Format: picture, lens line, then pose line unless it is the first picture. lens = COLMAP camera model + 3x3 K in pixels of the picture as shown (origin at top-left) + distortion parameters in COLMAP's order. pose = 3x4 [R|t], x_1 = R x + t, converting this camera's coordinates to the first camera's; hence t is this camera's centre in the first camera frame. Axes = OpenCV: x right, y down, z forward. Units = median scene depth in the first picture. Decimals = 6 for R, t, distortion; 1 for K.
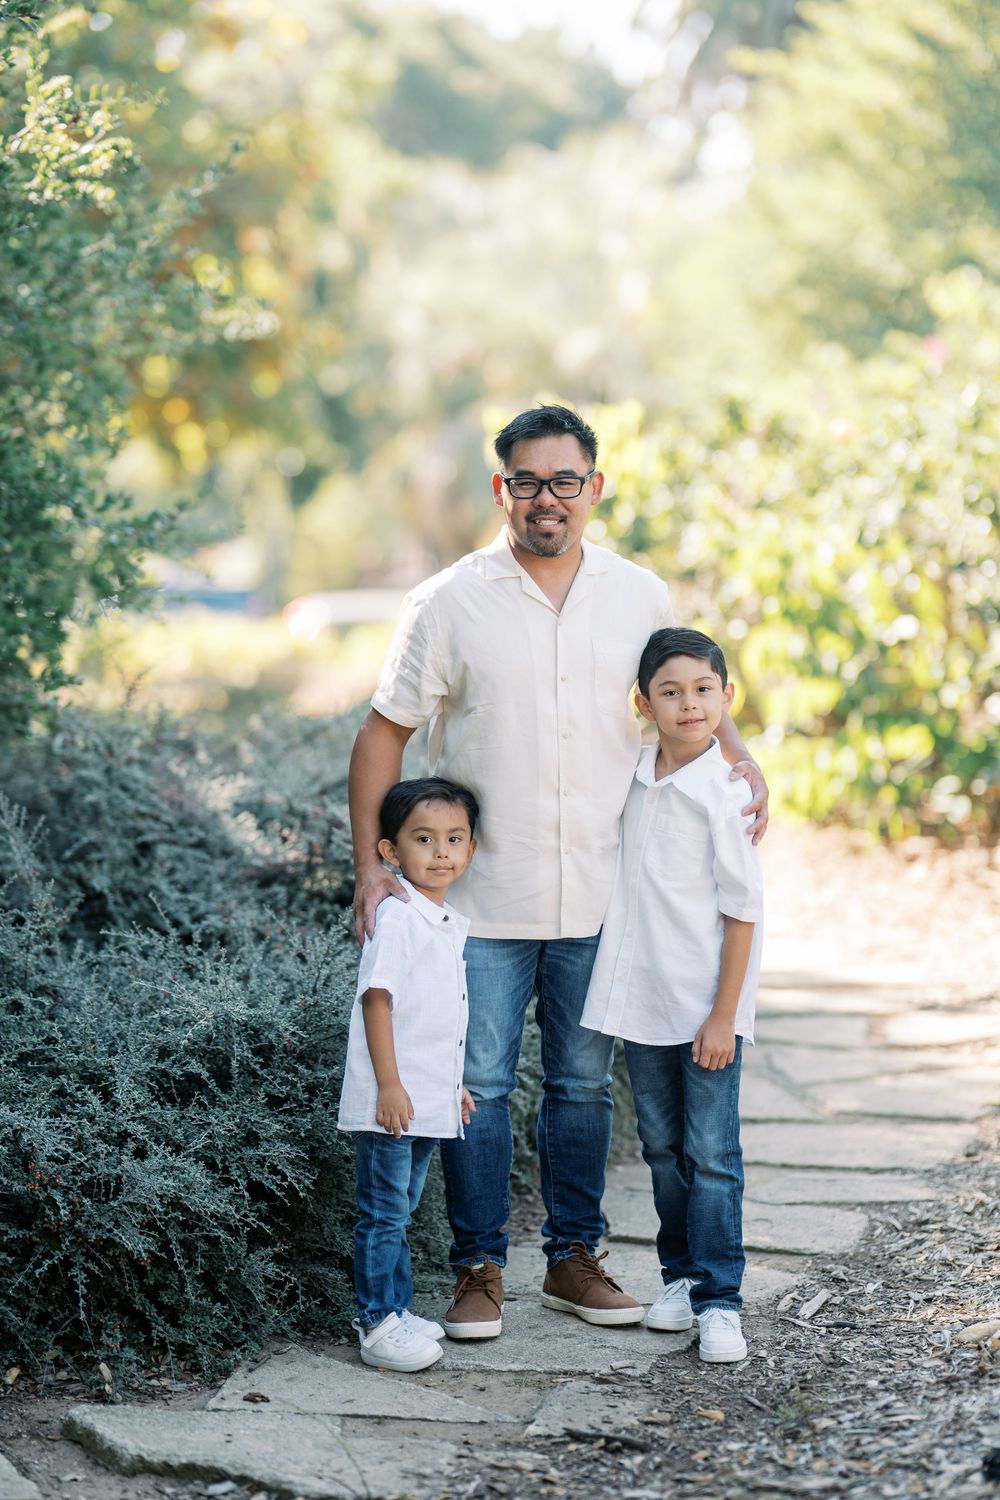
lens RADIAL K [[3718.8, 0, 468.4], [0, 3718.8, 751.7], [0, 0, 1]] dist [-0.015866, 0.082078]
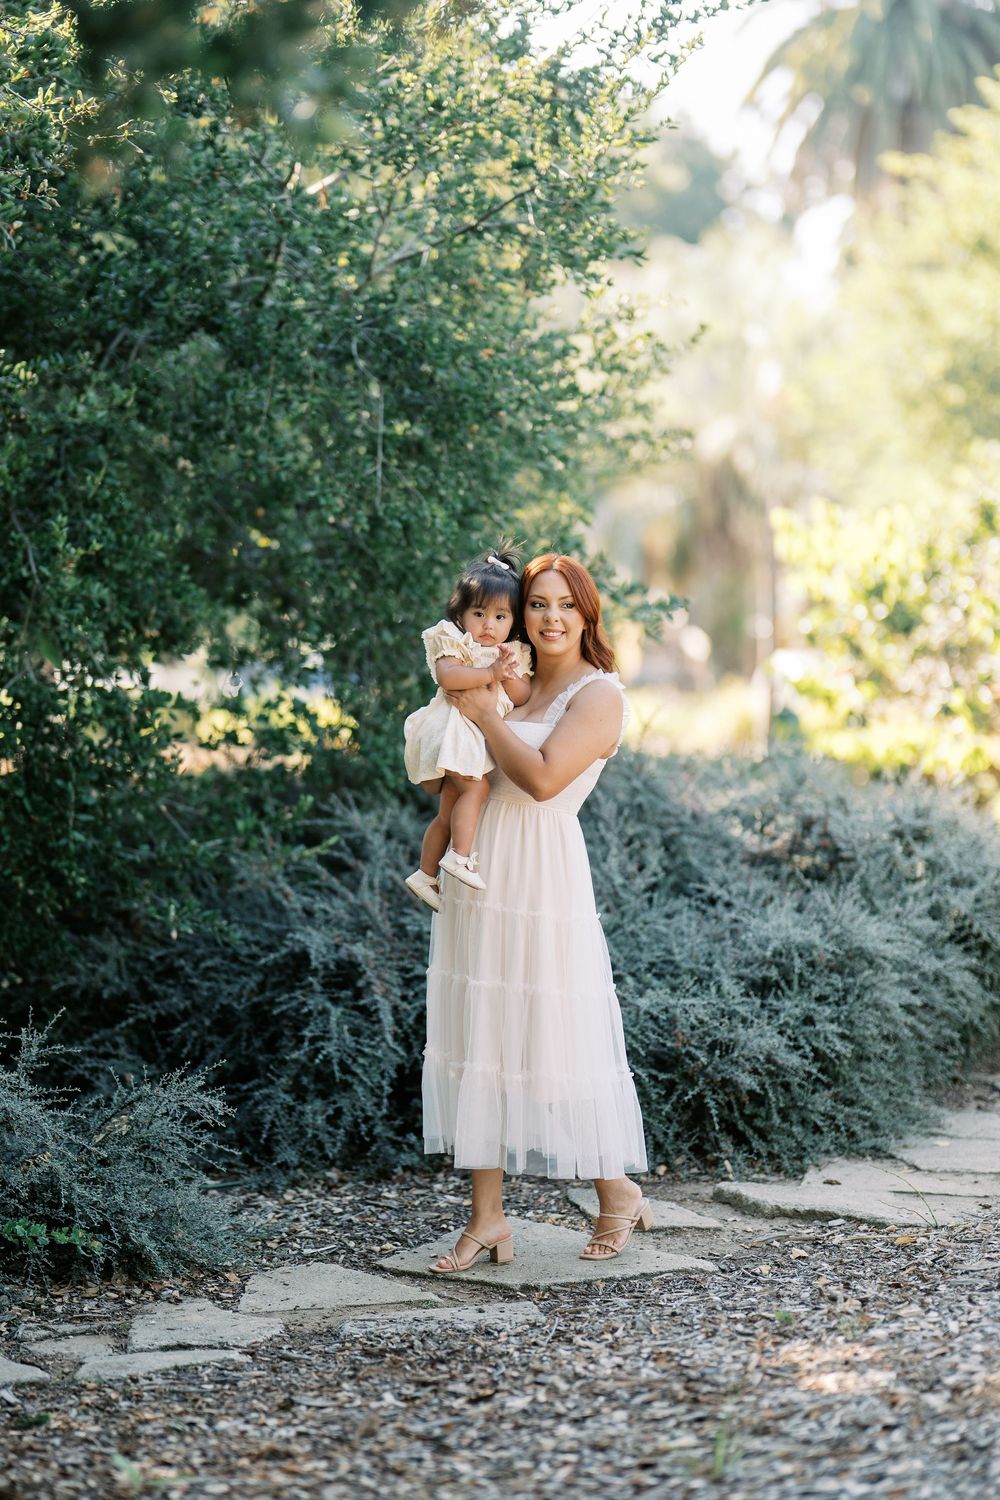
lens RADIAL K [[3917.6, 0, 414.2], [0, 3917.6, 747.7], [0, 0, 1]] dist [-0.021129, 0.016928]
pose [[0.999608, 0.010448, -0.025971, -0.146011], [-0.011073, 0.999649, -0.024054, 0.028537], [0.025710, 0.024332, 0.999373, -0.472078]]
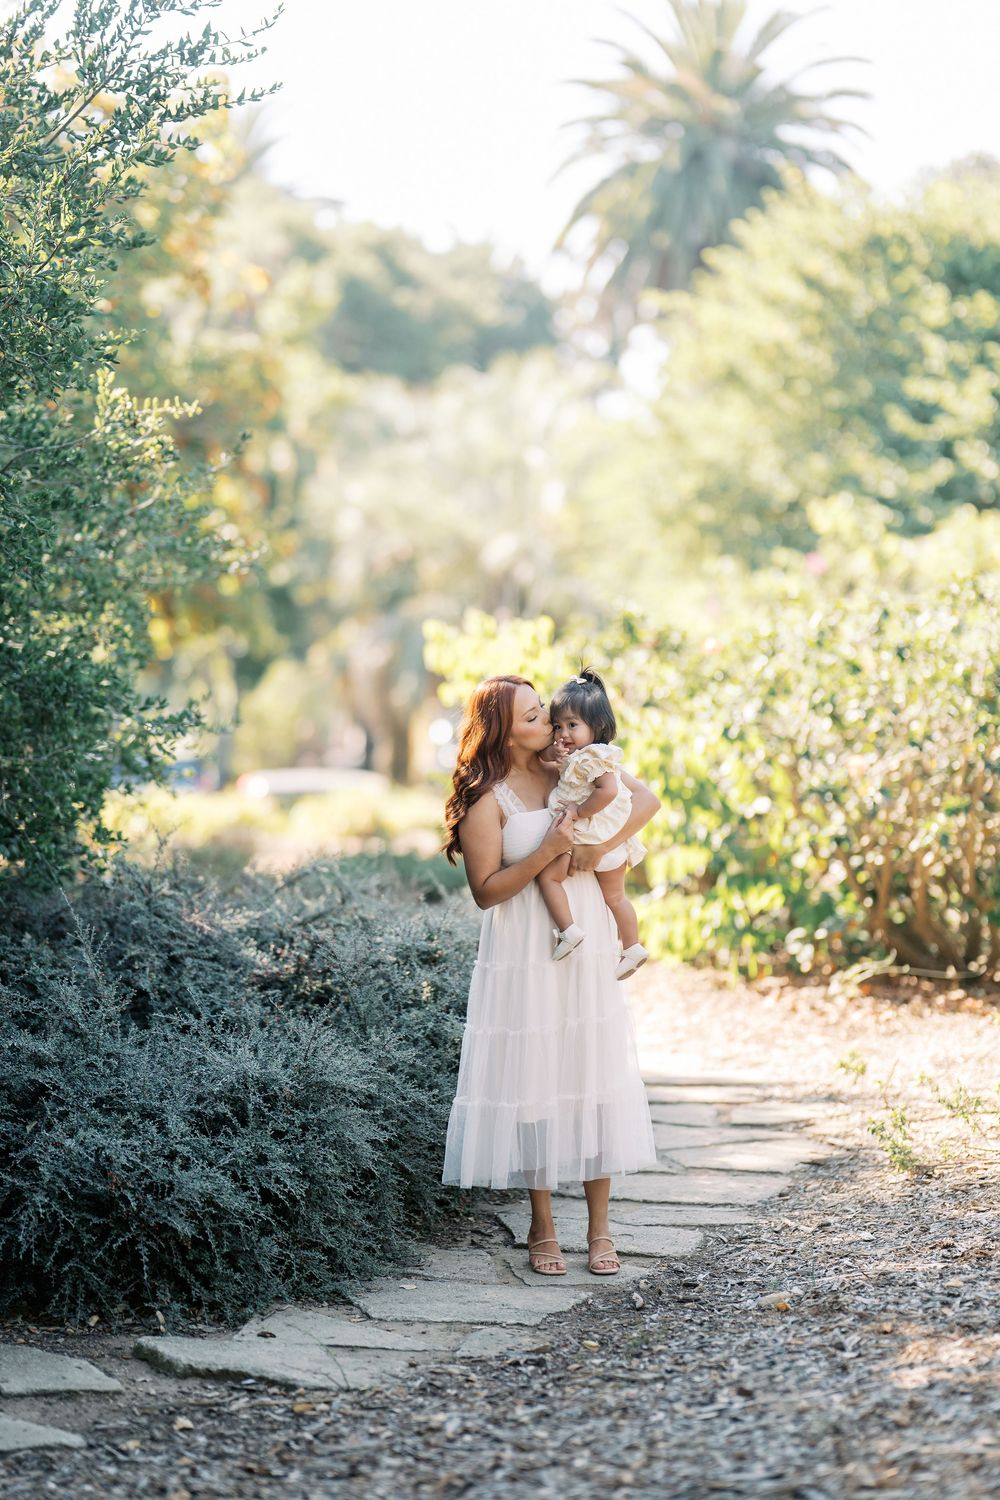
lens RADIAL K [[3553.5, 0, 500.0], [0, 3553.5, 750.0], [0, 0, 1]] dist [-0.038191, 0.326607]
pose [[0.999469, 0.013863, 0.029483, -0.008157], [-0.012436, 0.998767, -0.048058, 0.010221], [-0.030112, 0.047666, 0.998409, -0.296594]]
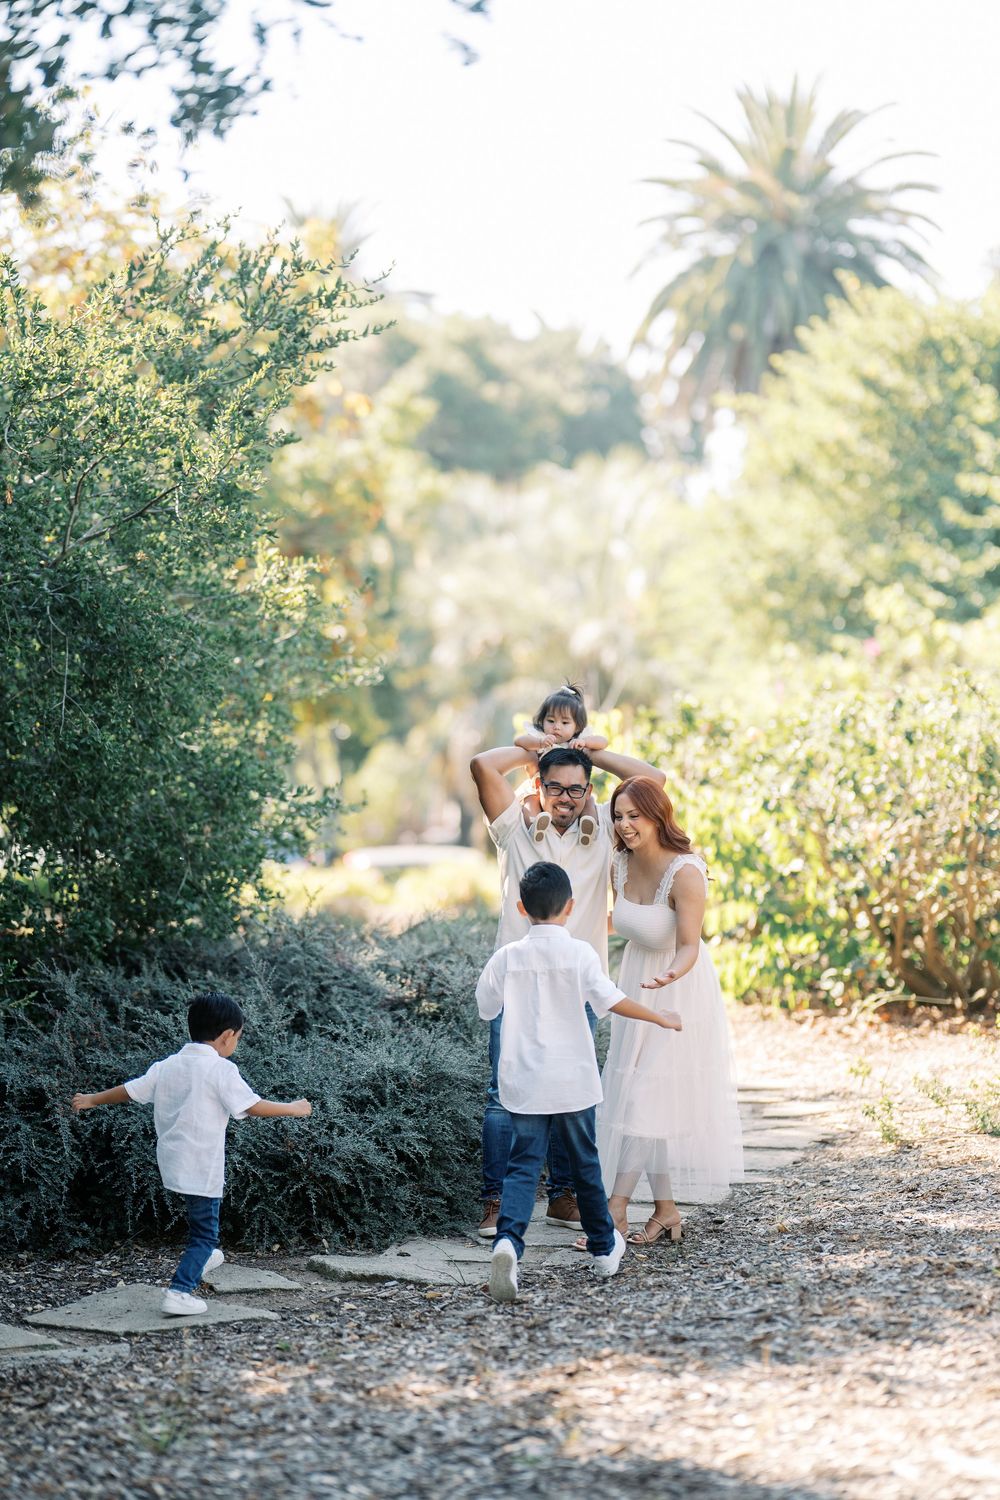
lens RADIAL K [[3553.5, 0, 500.0], [0, 3553.5, 750.0], [0, 0, 1]] dist [-0.038191, 0.326607]
pose [[0.999991, -0.003356, 0.002555, -0.007884], [0.003523, 0.997625, -0.068783, 0.029255], [-0.002318, 0.068791, 0.997628, -0.686428]]
